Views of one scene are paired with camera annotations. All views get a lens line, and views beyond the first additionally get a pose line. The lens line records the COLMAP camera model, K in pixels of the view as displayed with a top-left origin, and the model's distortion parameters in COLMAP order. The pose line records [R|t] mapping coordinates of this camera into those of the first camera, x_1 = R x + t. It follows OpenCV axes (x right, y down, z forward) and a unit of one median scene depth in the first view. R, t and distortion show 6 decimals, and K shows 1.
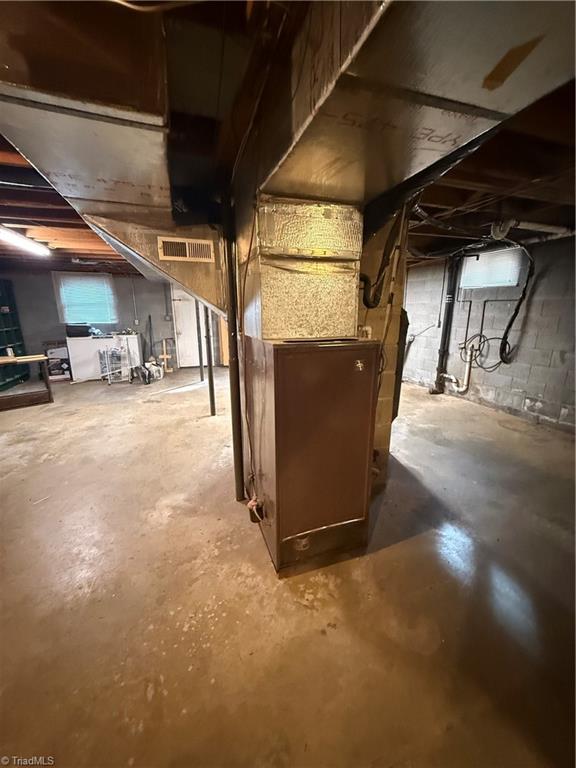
lens RADIAL K [[304.6, 0, 289.0], [0, 304.6, 384.9], [0, 0, 1]] dist [-0.000620, 0.000331]
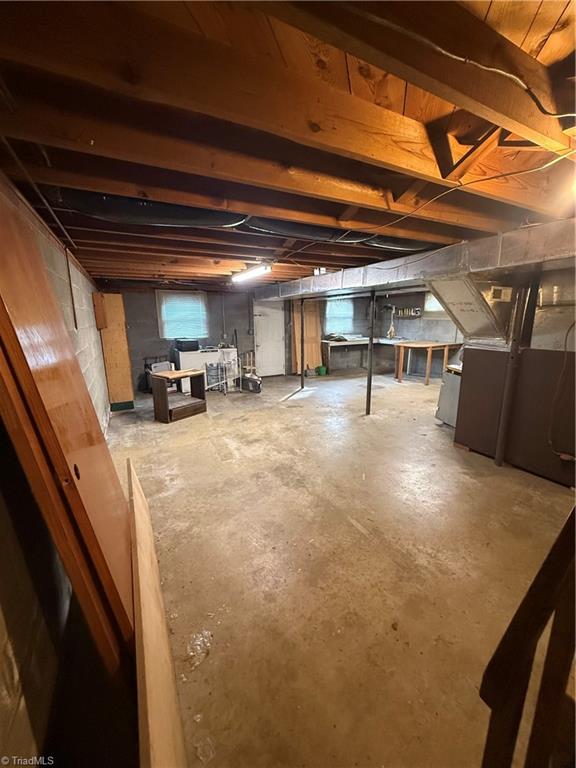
lens RADIAL K [[304.6, 0, 287.4], [0, 304.6, 382.9], [0, 0, 1]] dist [-0.000620, 0.000331]
pose [[0.989048, -0.037448, 0.142768, -0.503326], [0.042084, 0.998676, -0.029587, -0.000559], [-0.141471, 0.035272, 0.989314, -0.101496]]
